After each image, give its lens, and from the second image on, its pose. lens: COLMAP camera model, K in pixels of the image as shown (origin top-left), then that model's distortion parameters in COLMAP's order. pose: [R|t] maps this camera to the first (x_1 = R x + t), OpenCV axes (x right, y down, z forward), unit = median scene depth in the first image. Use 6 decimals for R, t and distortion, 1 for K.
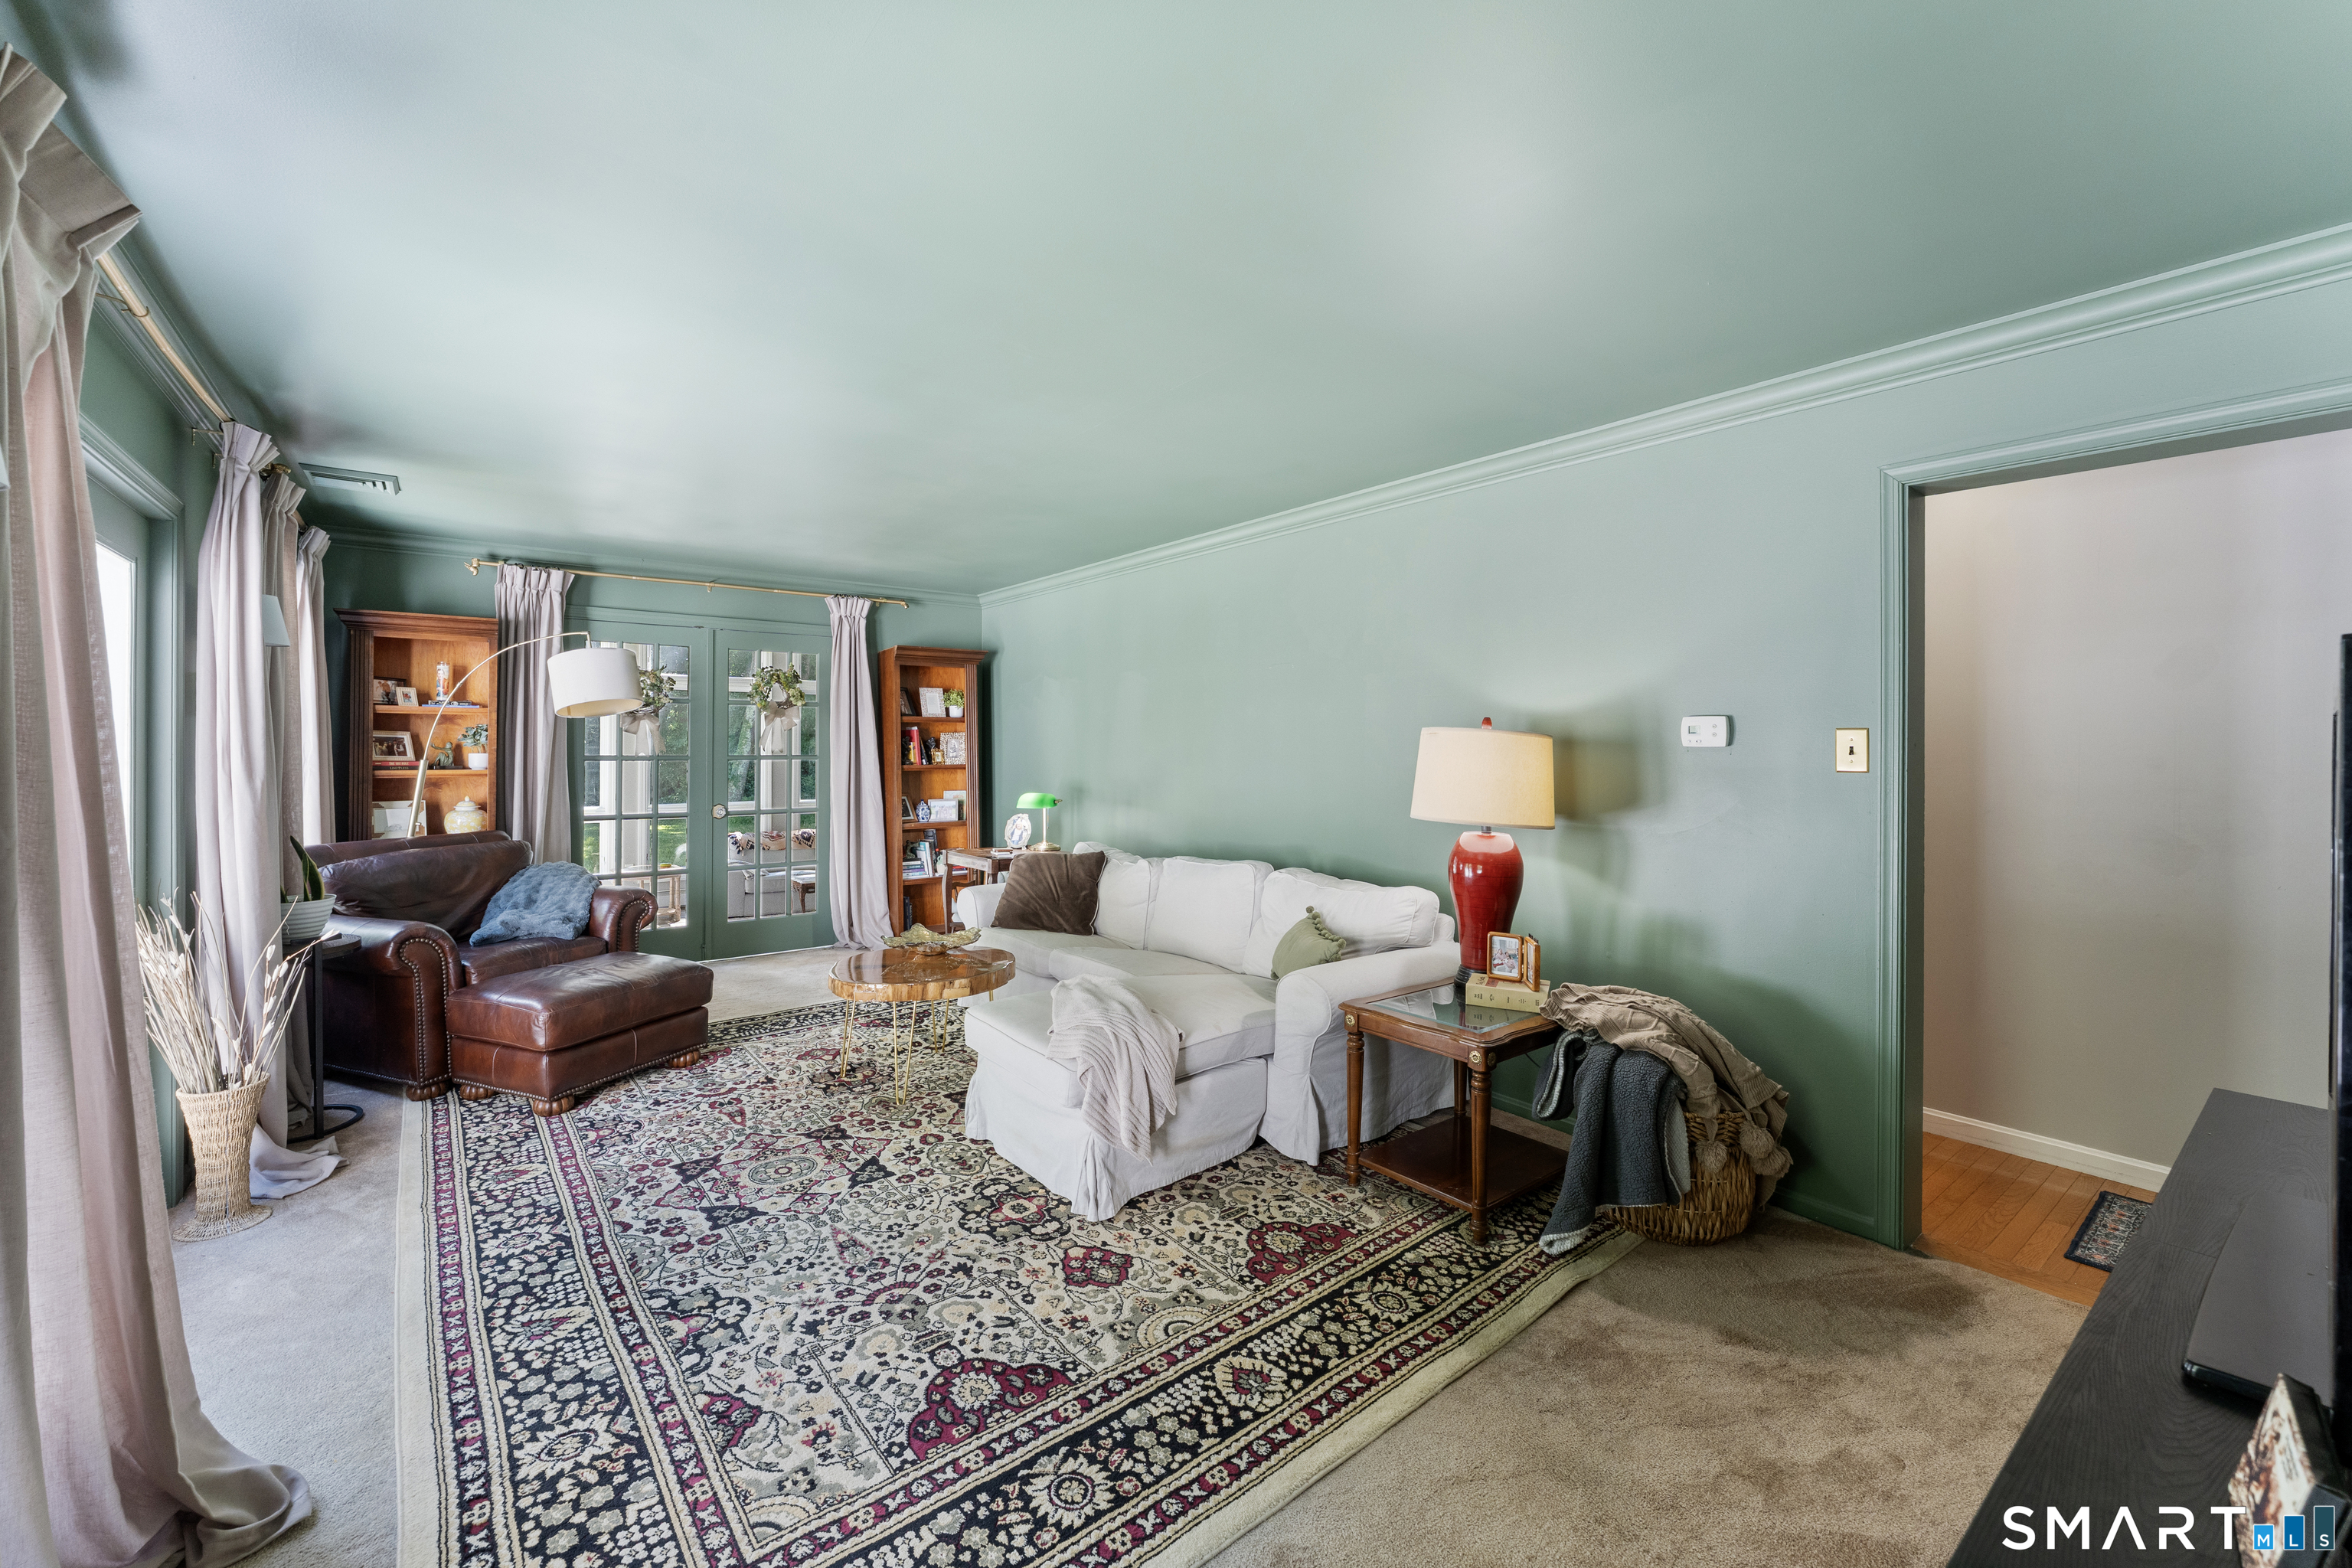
lens RADIAL K [[948.0, 0, 1200.3], [0, 948.0, 751.1], [0, 0, 1]] dist [0.001713, -0.000467]
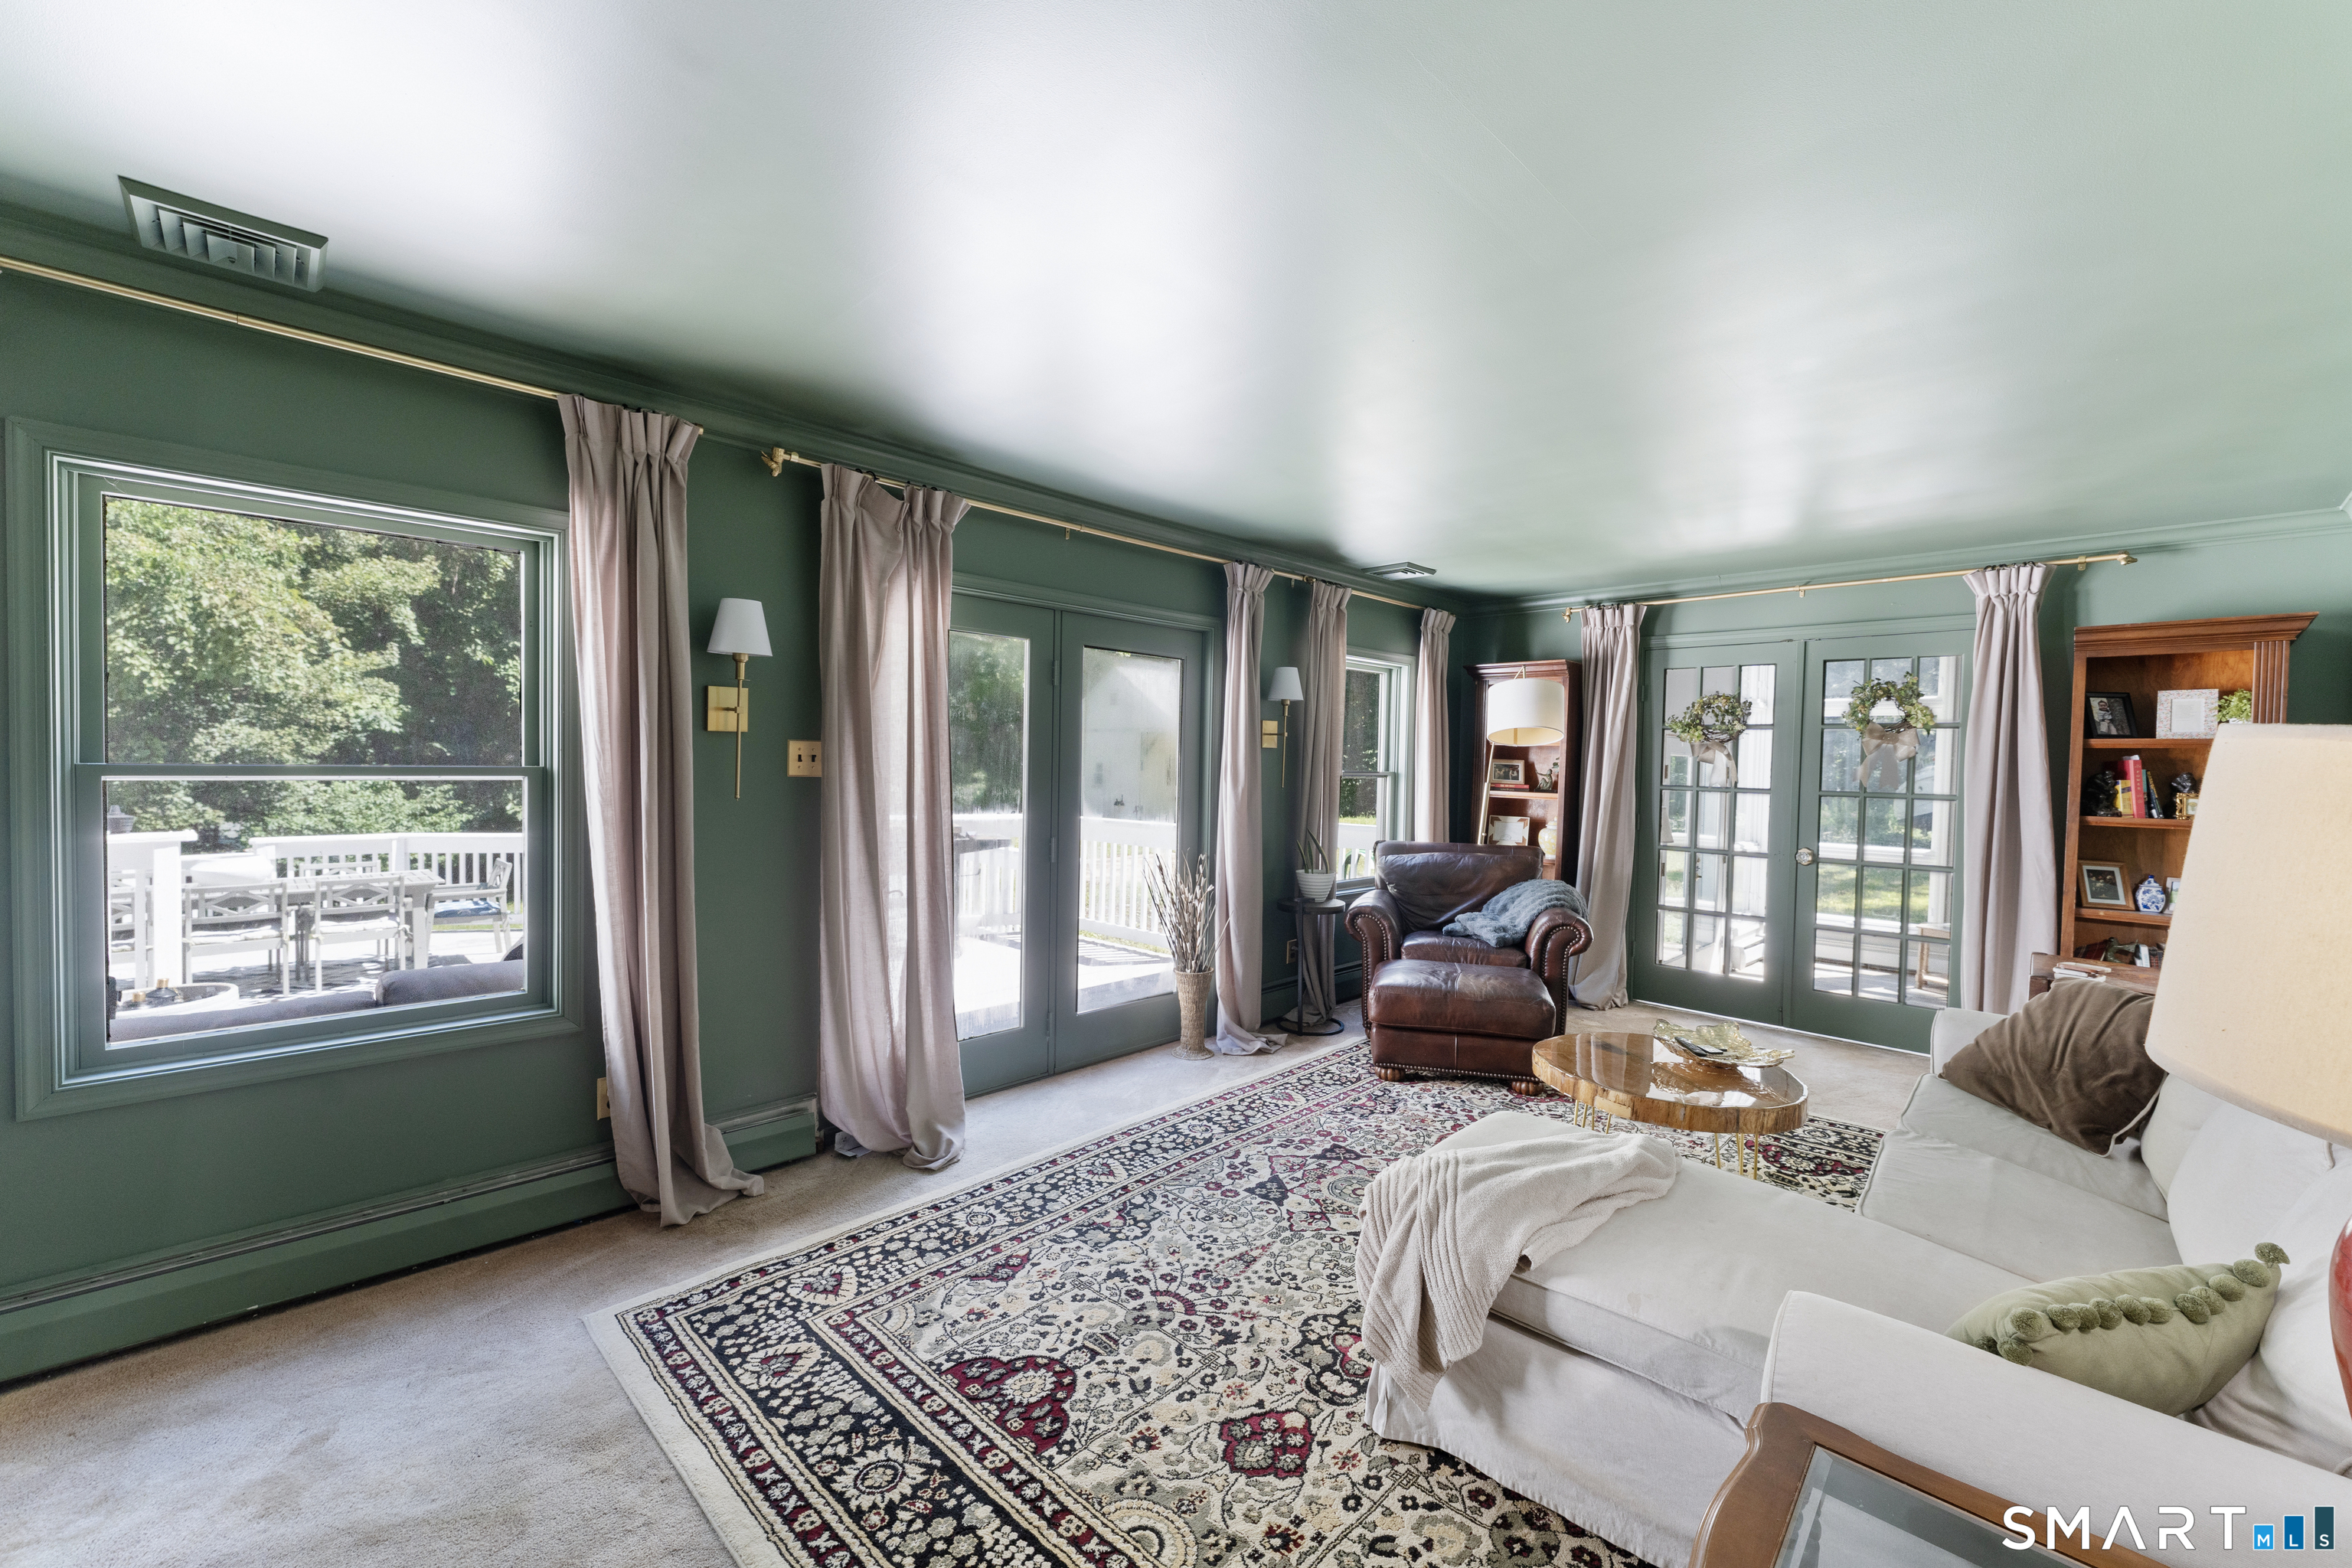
lens RADIAL K [[948.0, 0, 1176.2], [0, 948.0, 785.8], [0, 0, 1]] dist [0.001713, -0.000467]
pose [[0.109960, 0.027021, -0.993569, 0.643973], [-0.028466, 0.999306, 0.024026, -0.007788], [0.993528, 0.025641, 0.110653, 0.838603]]
